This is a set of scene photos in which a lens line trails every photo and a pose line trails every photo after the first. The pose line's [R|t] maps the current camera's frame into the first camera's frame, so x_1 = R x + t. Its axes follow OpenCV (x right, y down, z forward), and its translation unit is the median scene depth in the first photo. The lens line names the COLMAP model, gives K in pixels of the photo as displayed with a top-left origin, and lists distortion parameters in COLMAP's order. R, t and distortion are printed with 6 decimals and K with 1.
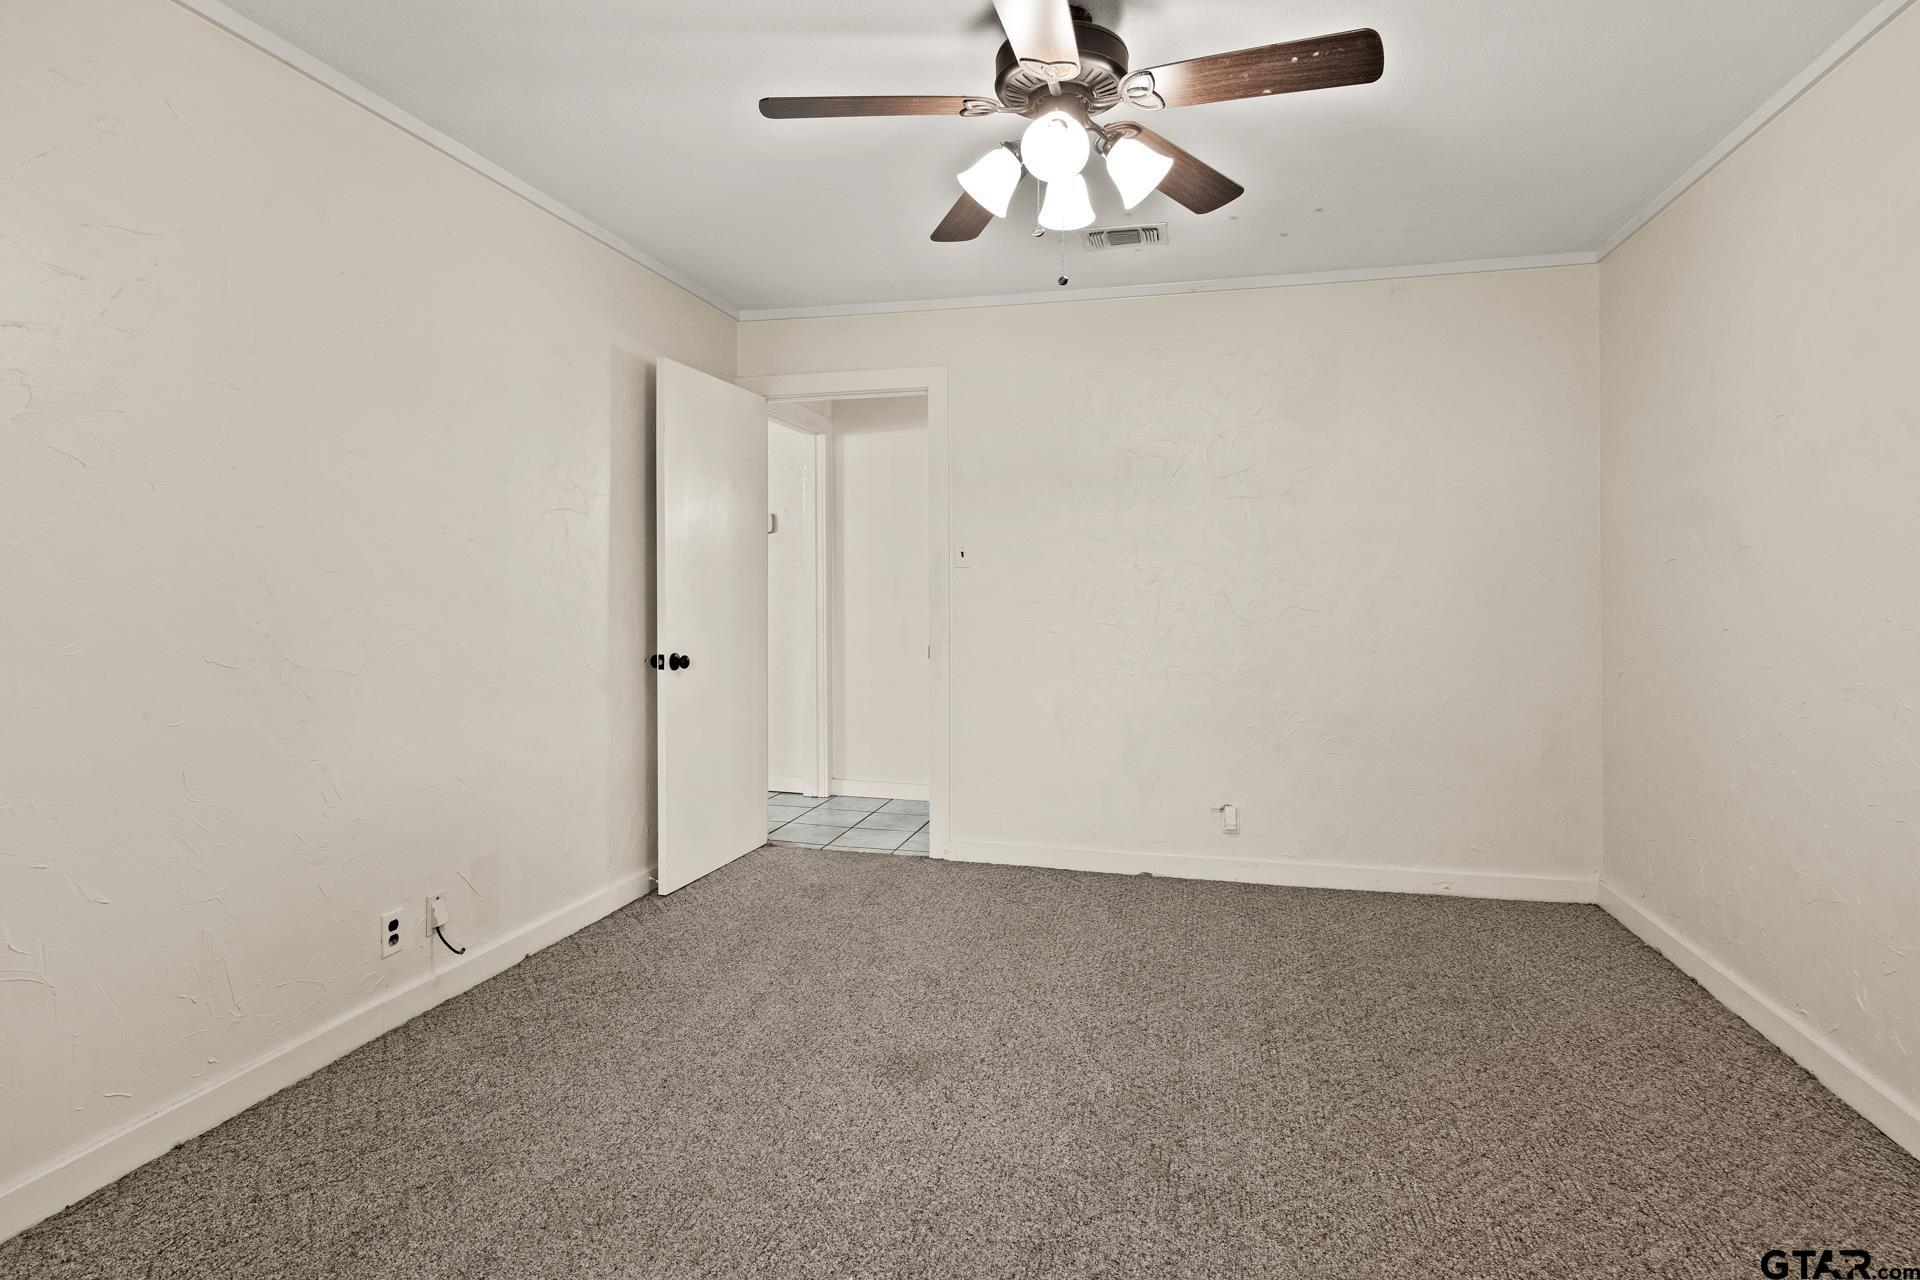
lens RADIAL K [[960.8, 0, 953.5], [0, 960.8, 609.4], [0, 0, 1]] dist [-0.005943, -0.000676]
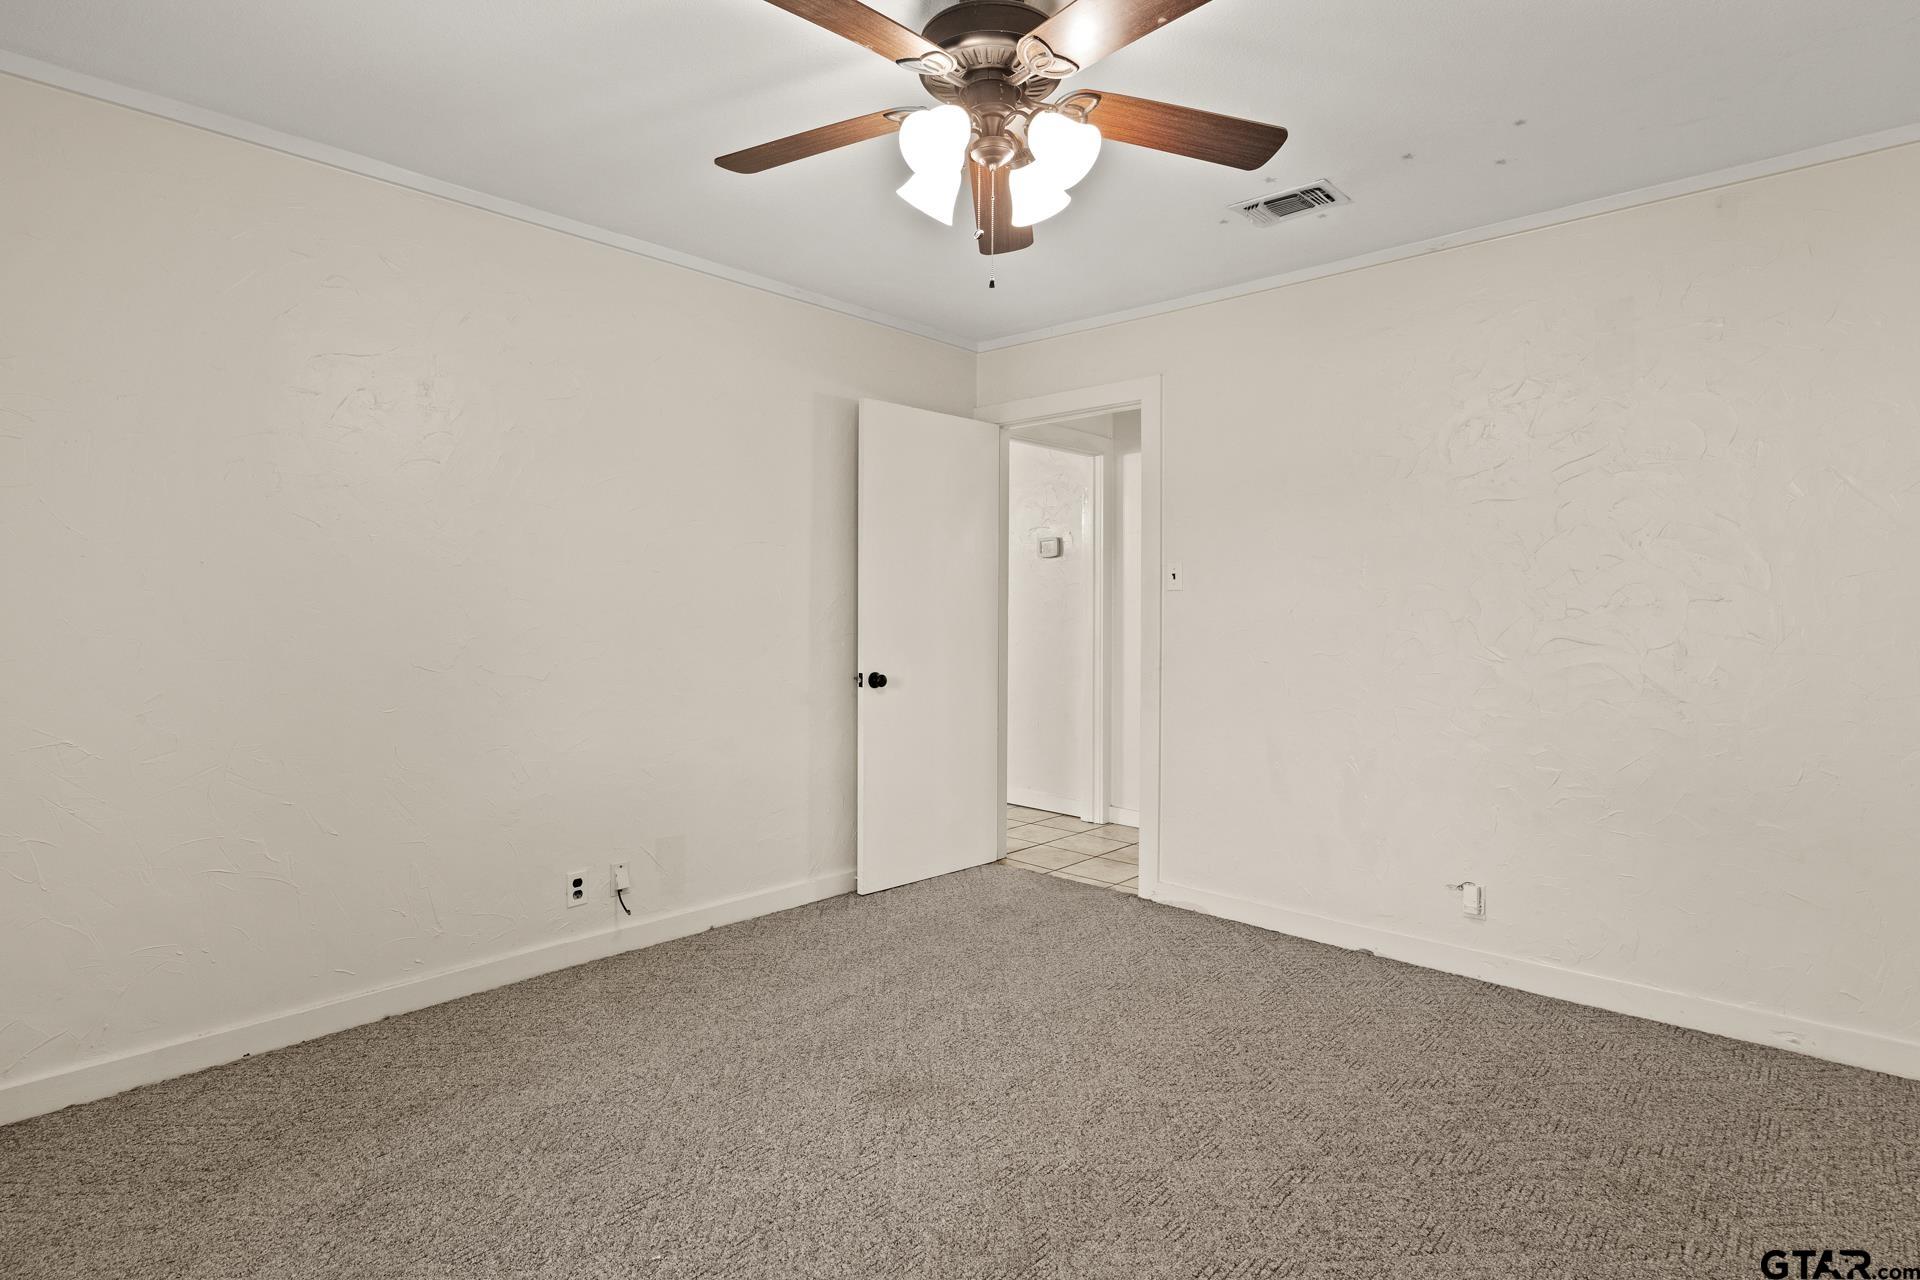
lens RADIAL K [[961.5, 0, 960.0], [0, 961.5, 640.0], [0, 0, 1]] dist [-0.004852, -0.000975]
pose [[0.881915, 0.016637, -0.471115, 0.337139], [-0.012624, 0.999852, 0.011676, -0.005024], [0.471240, -0.004349, 0.881994, 0.104562]]
